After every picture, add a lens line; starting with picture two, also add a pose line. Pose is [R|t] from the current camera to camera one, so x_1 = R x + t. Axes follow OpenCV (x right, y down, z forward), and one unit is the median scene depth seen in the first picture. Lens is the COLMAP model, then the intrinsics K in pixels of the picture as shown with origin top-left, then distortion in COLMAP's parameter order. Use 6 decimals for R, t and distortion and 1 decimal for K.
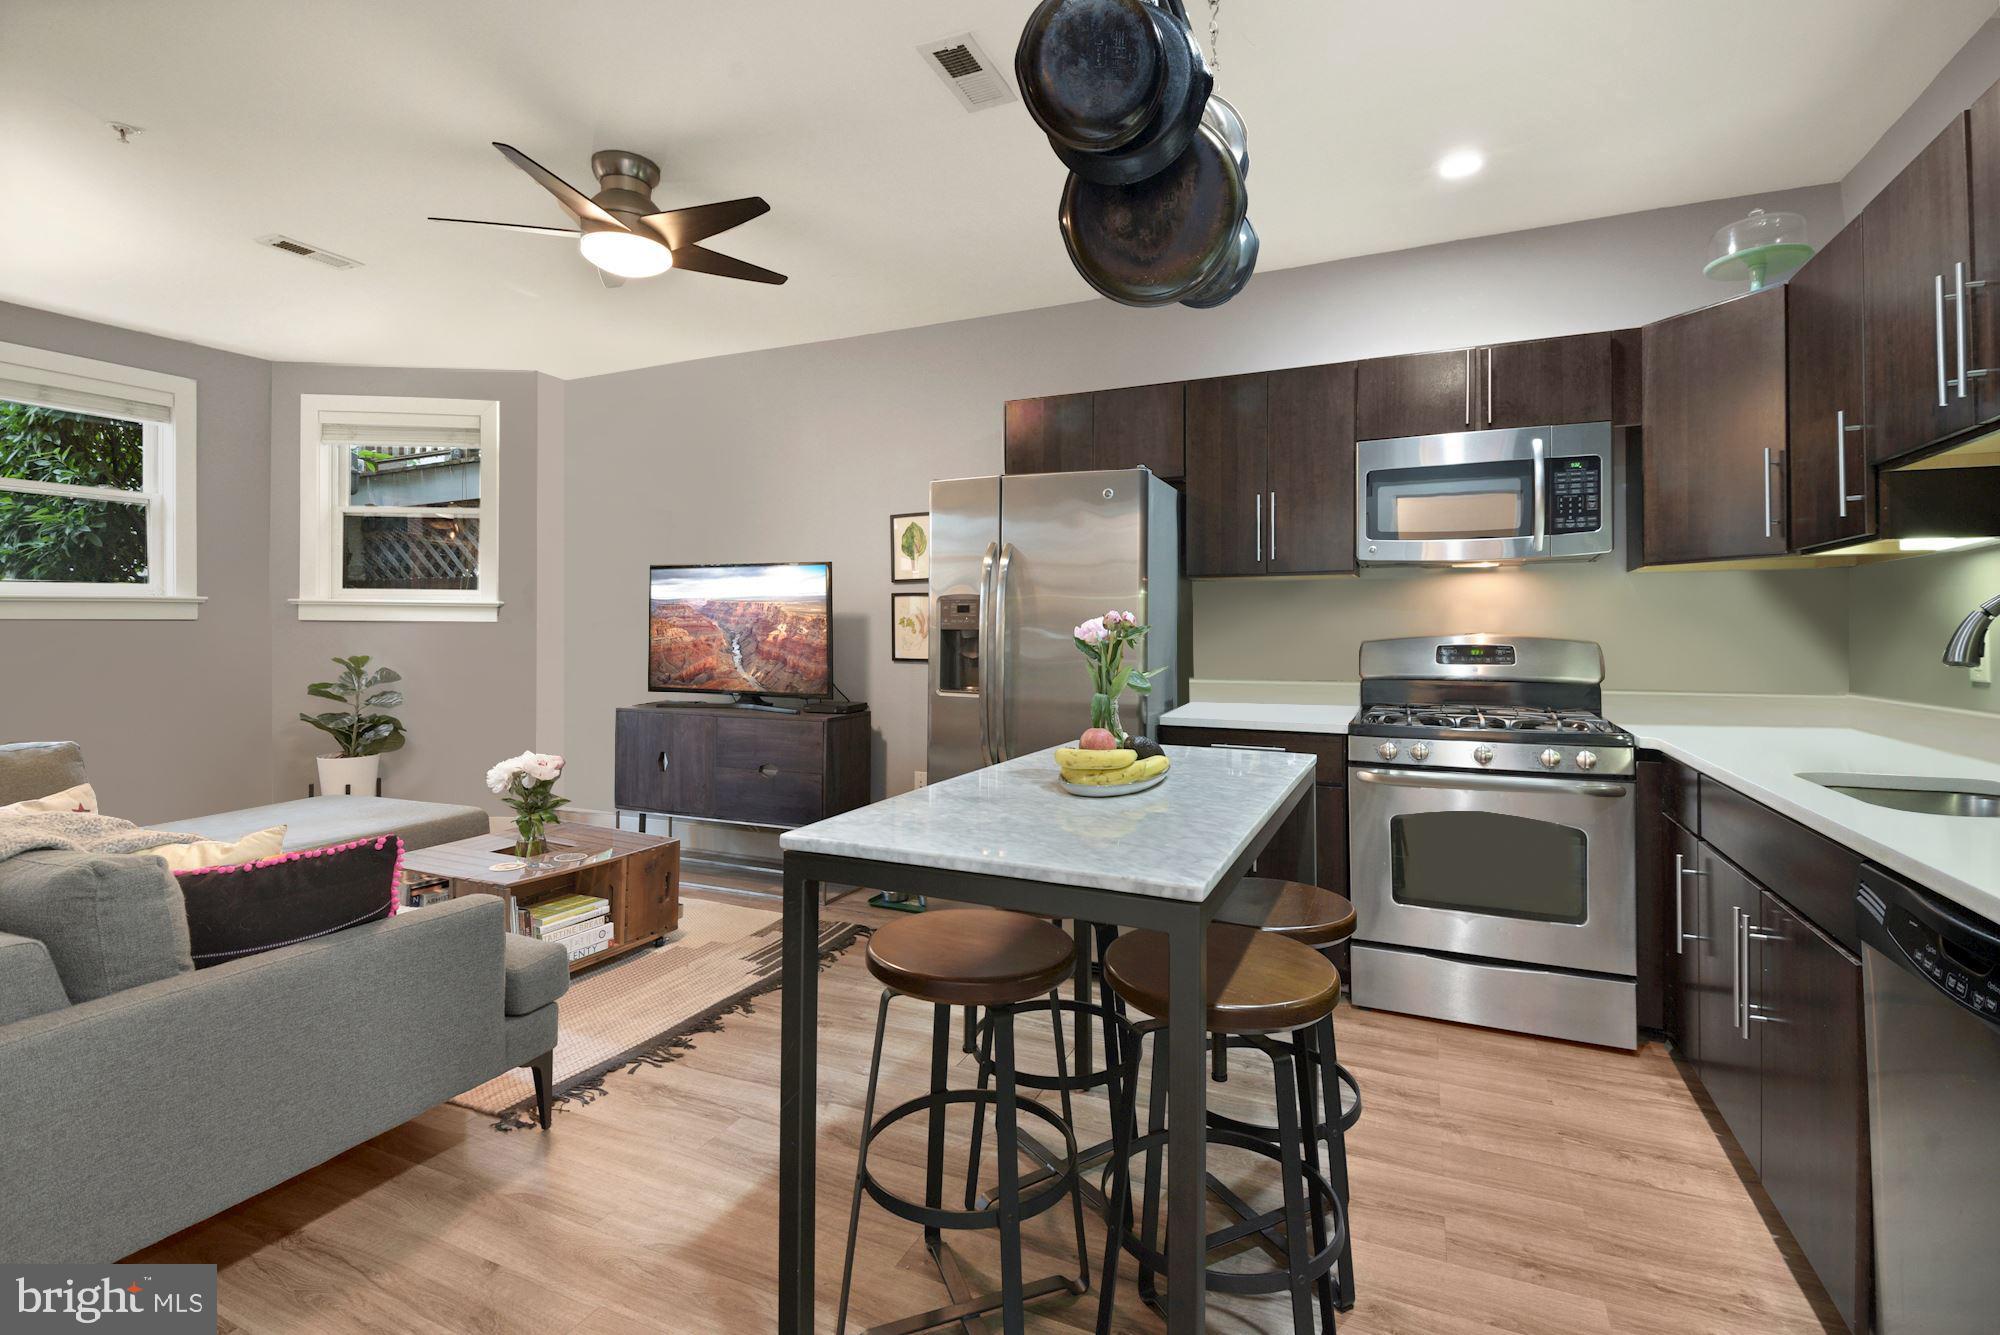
lens RADIAL K [[900.6, 0, 1022.1], [0, 900.6, 625.0], [0, 0, 1]] dist [0.036908, -0.024117]
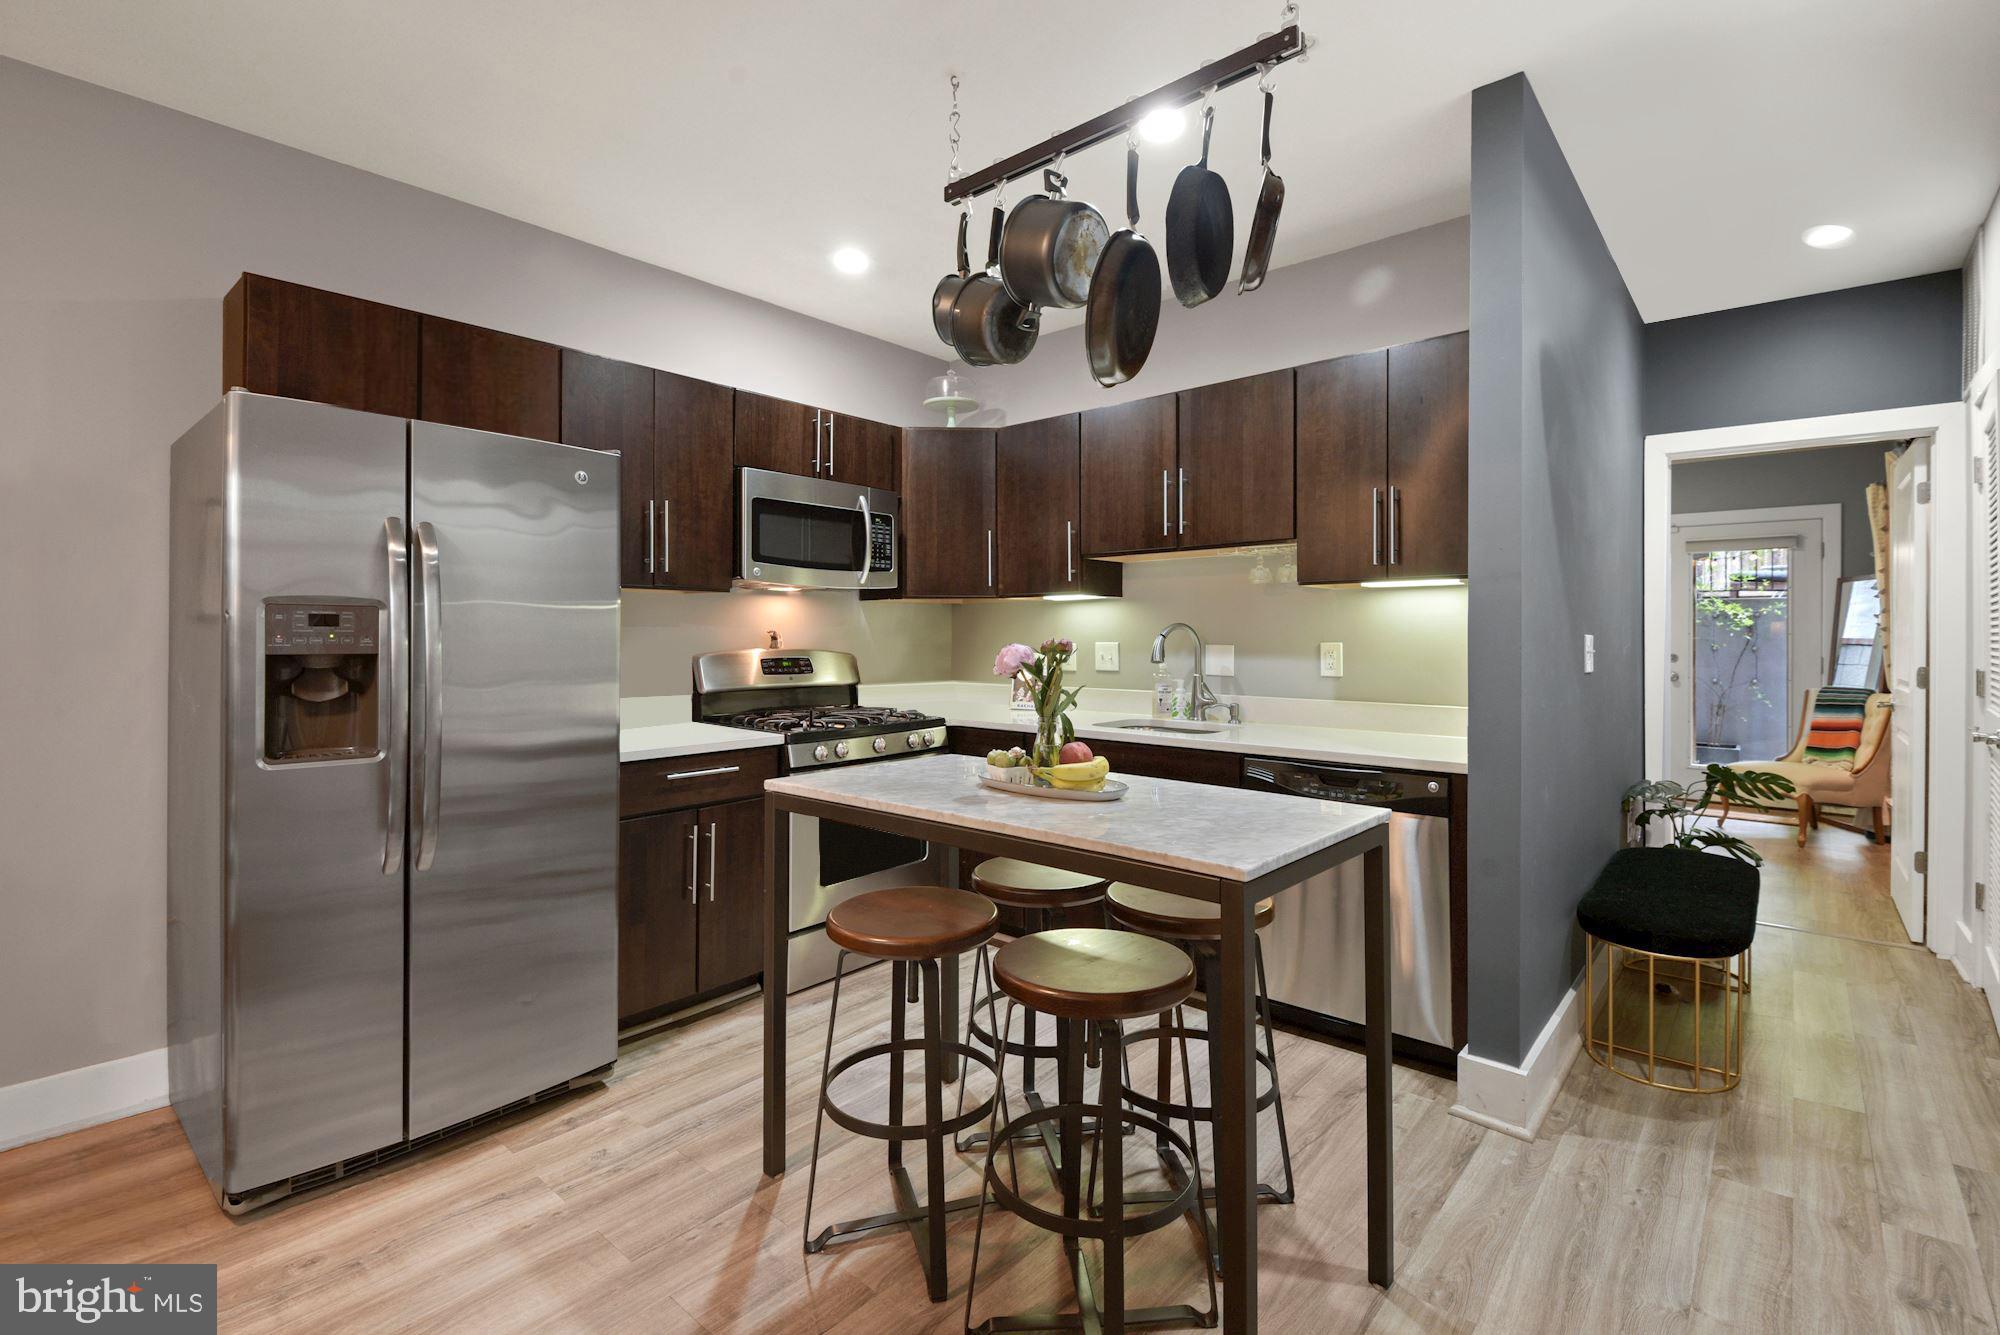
lens RADIAL K [[900.6, 0, 1022.1], [0, 900.6, 625.0], [0, 0, 1]] dist [0.036908, -0.024117]
pose [[0.278859, 0.009883, 0.960281, -0.437690], [-0.003987, 0.999950, -0.009134, -0.008802], [-0.960324, -0.001282, 0.278885, 0.319957]]
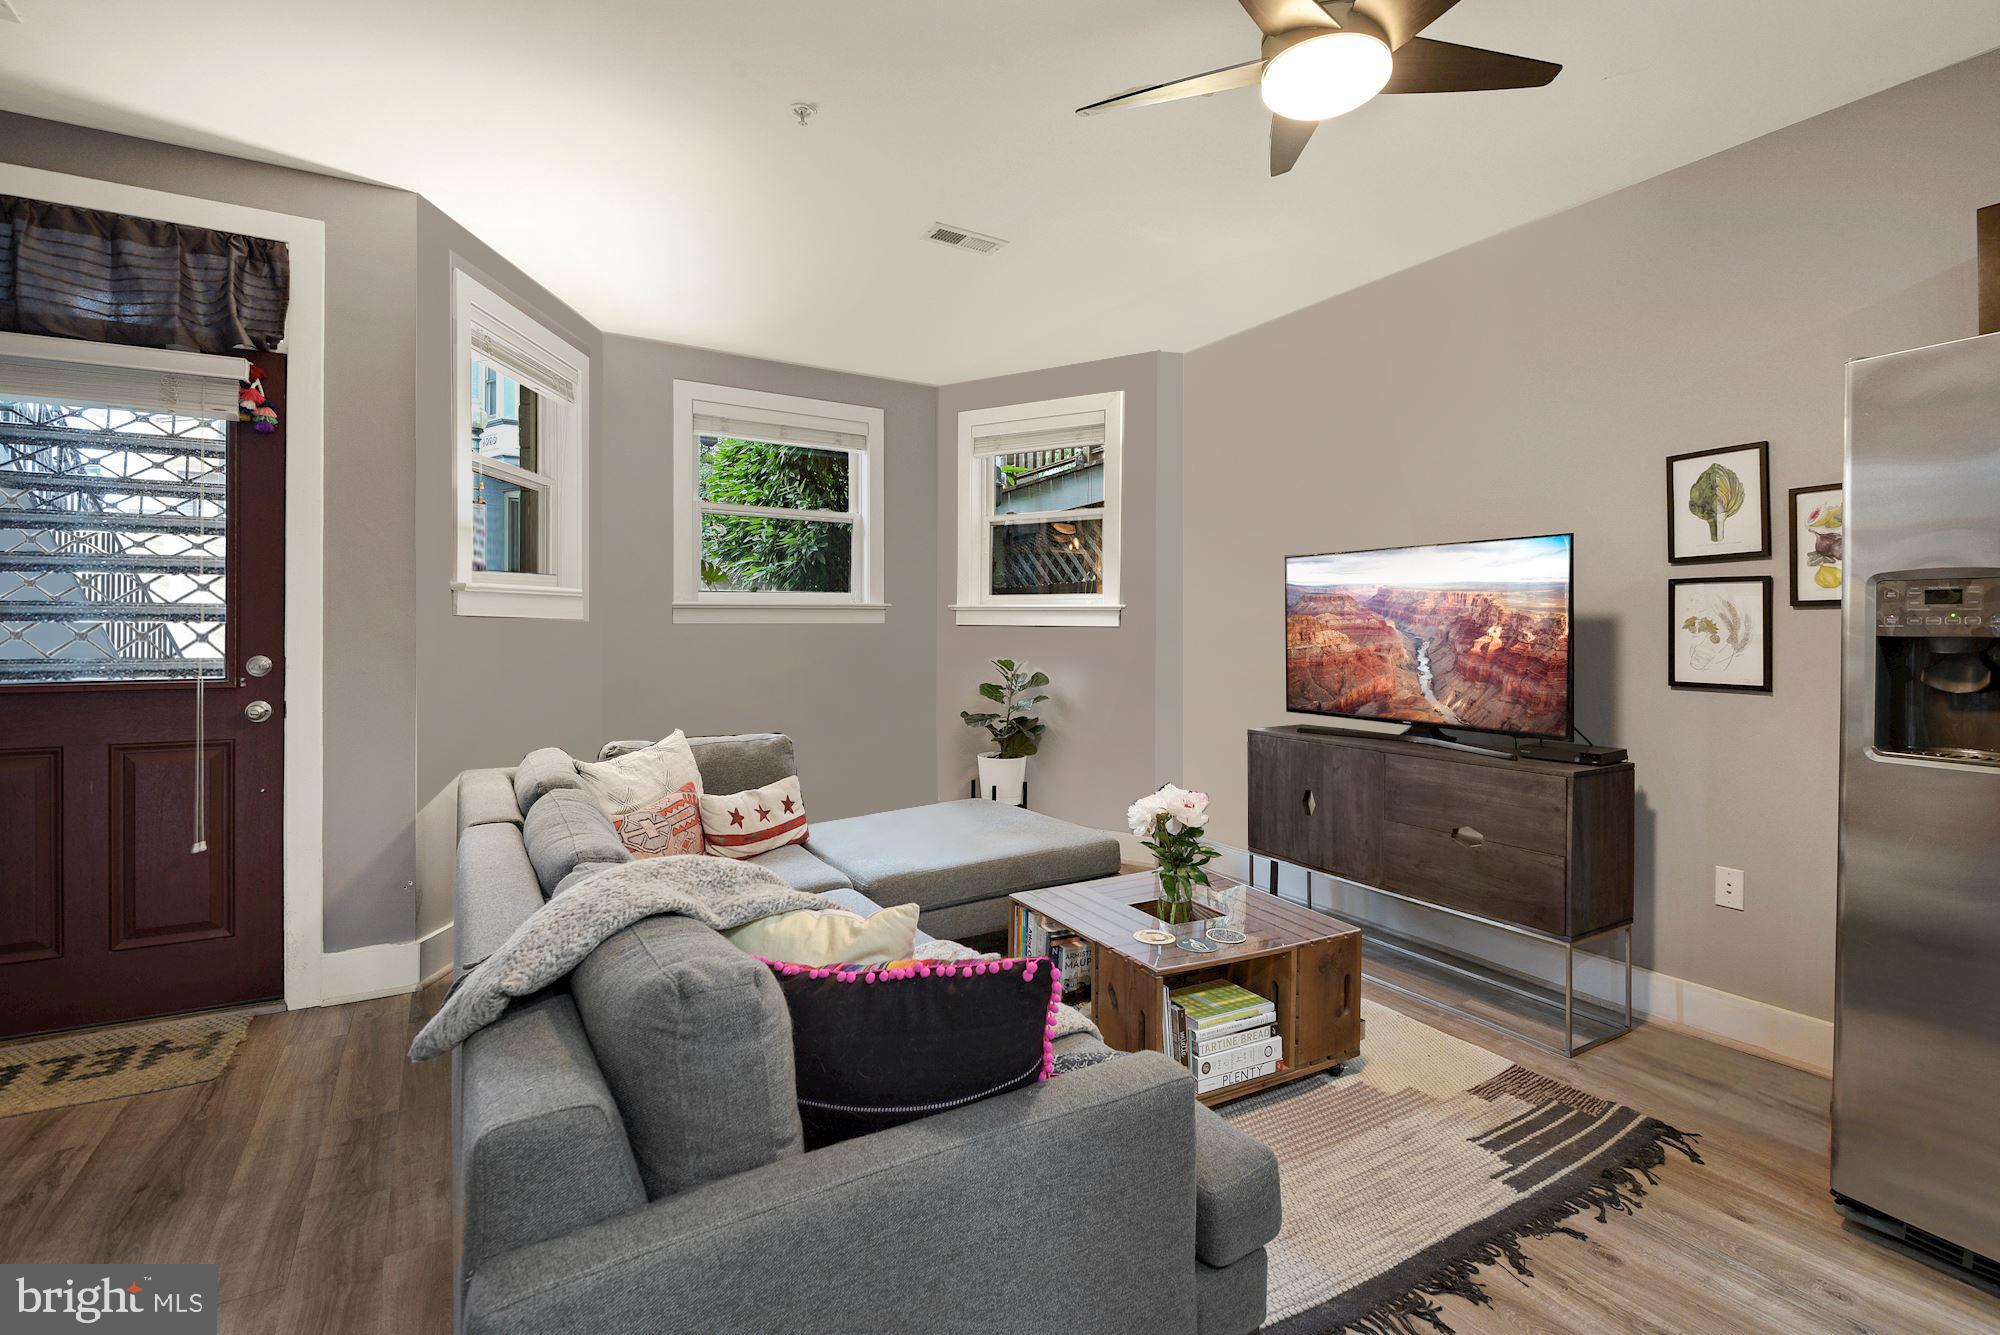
lens RADIAL K [[907.3, 0, 1031.6], [0, 907.3, 643.9], [0, 0, 1]] dist [0.041432, -0.012309]
pose [[0.828007, 0.009849, -0.560631, -0.166081], [-0.003146, 0.999912, 0.012920, 0.003459], [0.560708, -0.008934, 0.827965, 0.227495]]
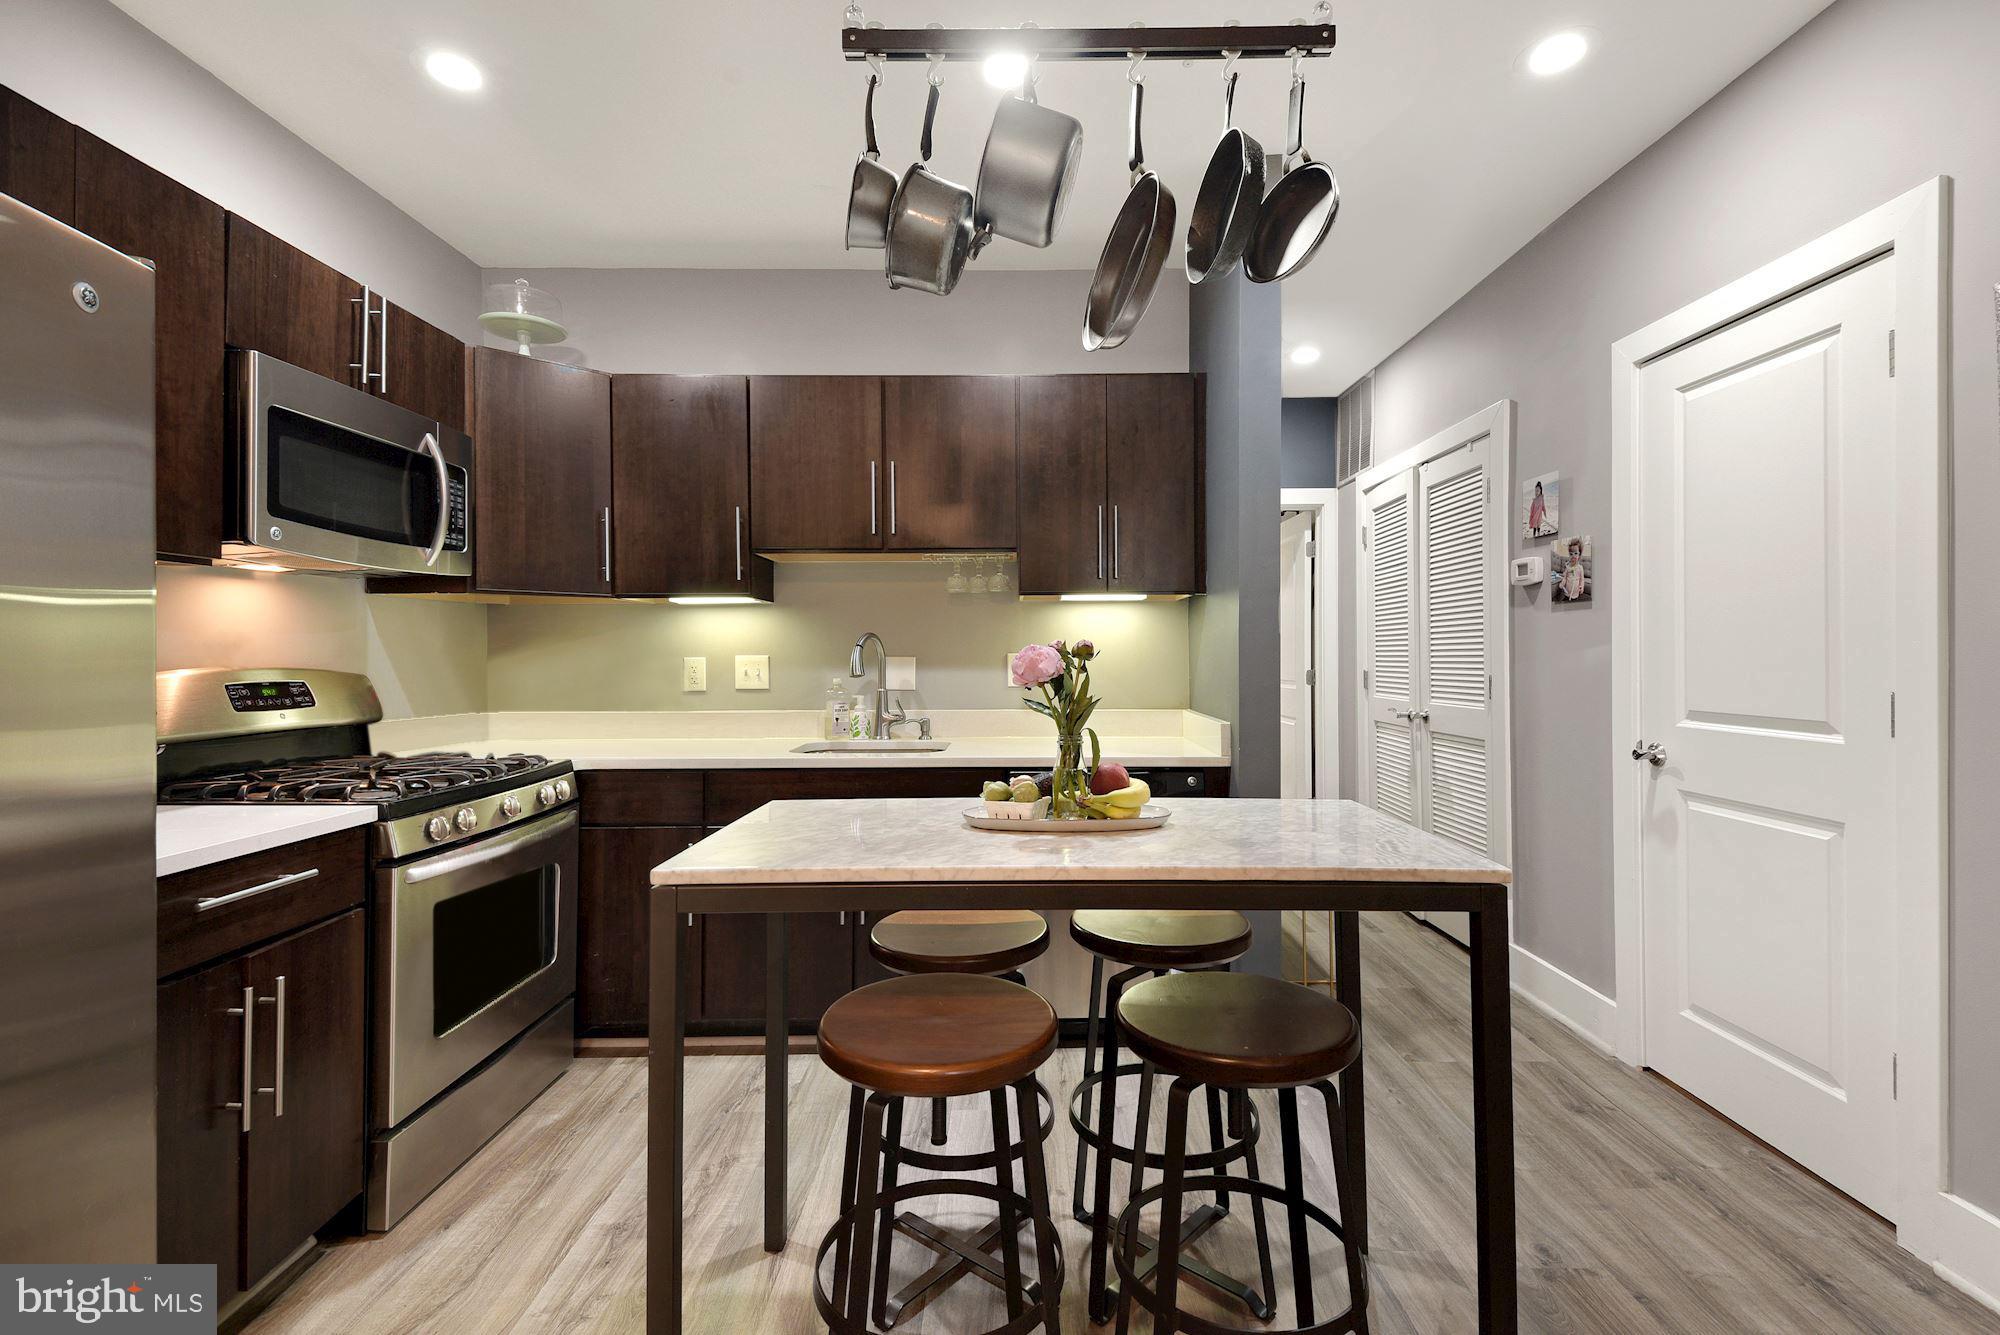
lens RADIAL K [[907.3, 0, 1031.6], [0, 907.3, 643.9], [0, 0, 1]] dist [0.041432, -0.012309]
pose [[-0.425712, 0.009151, 0.904812, -0.328783], [-0.001790, 0.999938, -0.010956, -0.000691], [-0.904857, -0.006284, -0.425670, 0.638882]]
